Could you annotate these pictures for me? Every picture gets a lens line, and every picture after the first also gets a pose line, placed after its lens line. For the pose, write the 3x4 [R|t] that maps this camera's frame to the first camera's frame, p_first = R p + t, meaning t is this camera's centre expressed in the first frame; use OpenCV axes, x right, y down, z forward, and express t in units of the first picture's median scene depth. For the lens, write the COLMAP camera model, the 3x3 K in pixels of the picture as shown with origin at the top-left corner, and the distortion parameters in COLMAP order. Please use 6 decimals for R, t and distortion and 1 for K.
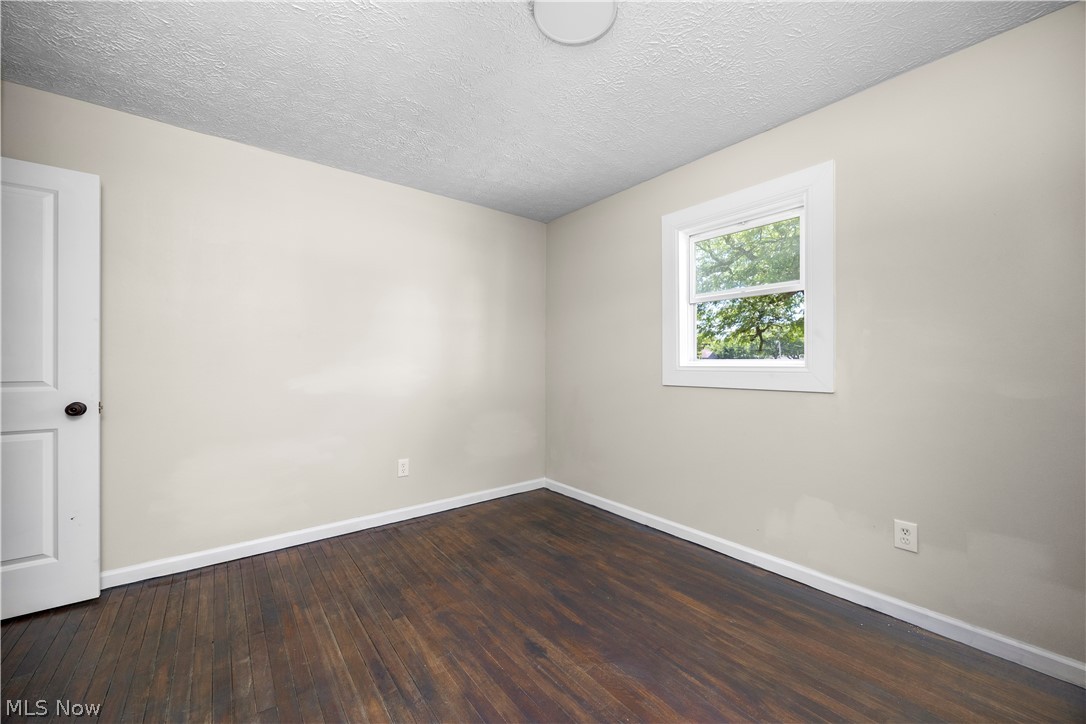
lens RADIAL K [[413.5, 0, 541.0], [0, 413.5, 362.6], [0, 0, 1]] dist [-0.002999, -0.000422]
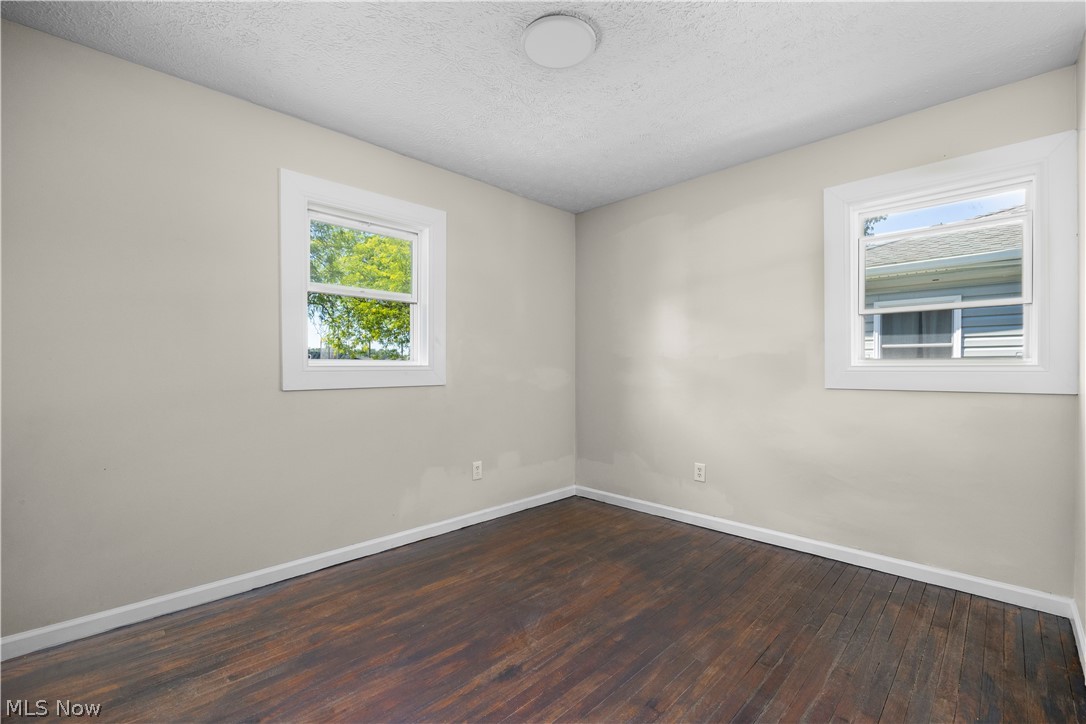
lens RADIAL K [[467.6, 0, 544.6], [0, 467.6, 364.2], [0, 0, 1]] dist [-0.017150, 0.000396]
pose [[-0.126533, 0.002904, 0.991958, -0.881340], [-0.007694, 0.999963, -0.003908, 0.007849], [-0.991933, -0.008126, -0.126506, 0.887561]]
